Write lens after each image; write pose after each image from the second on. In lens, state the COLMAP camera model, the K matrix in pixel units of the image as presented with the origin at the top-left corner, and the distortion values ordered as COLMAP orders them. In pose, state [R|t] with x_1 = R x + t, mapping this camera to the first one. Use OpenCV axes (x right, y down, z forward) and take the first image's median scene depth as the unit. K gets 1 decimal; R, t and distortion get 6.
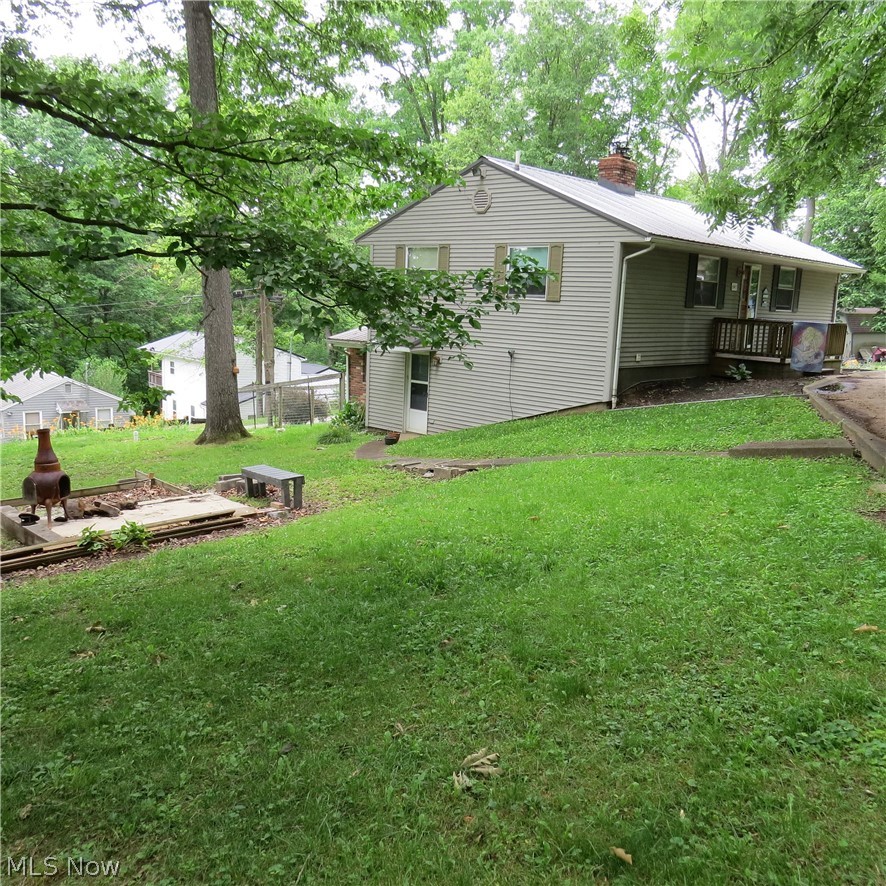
lens RADIAL K [[868.8, 0, 441.5], [0, 868.8, 444.0], [0, 0, 1]] dist [-0.000724, 0.000000]
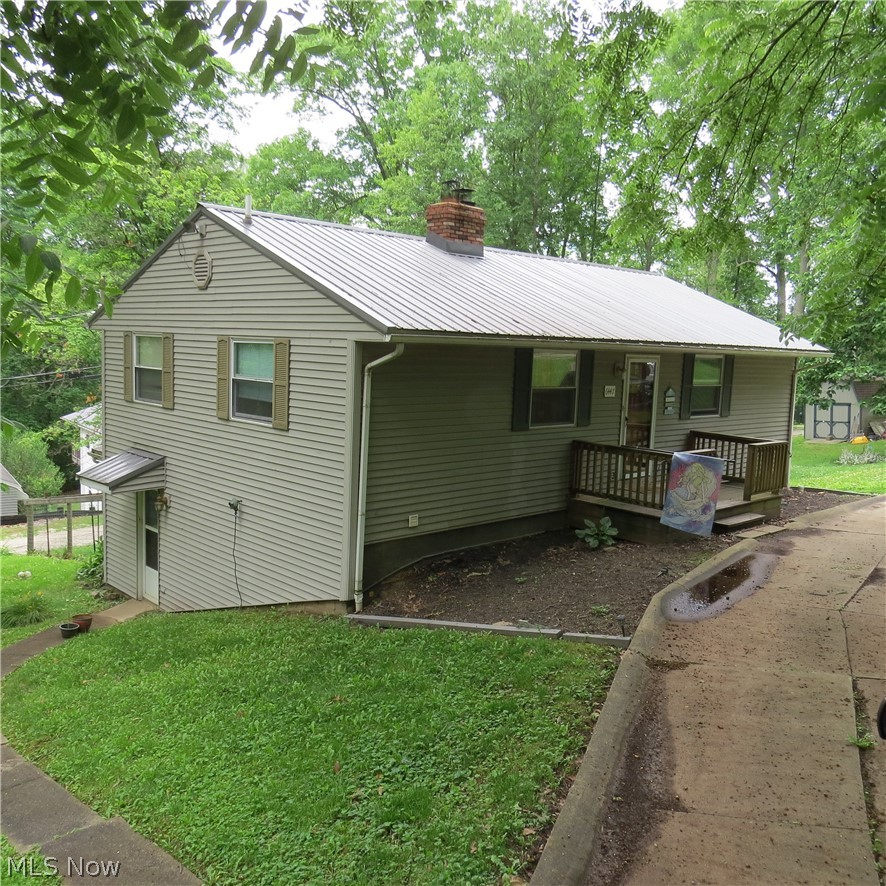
lens RADIAL K [[868.8, 0, 440.8], [0, 868.8, 444.0], [0, 0, 1]] dist [-0.000724, 0.000000]
pose [[0.998995, -0.001671, -0.044793, 0.163610], [-0.000664, 0.998643, -0.052067, -0.072830], [0.044819, 0.052045, 0.997639, 0.228025]]
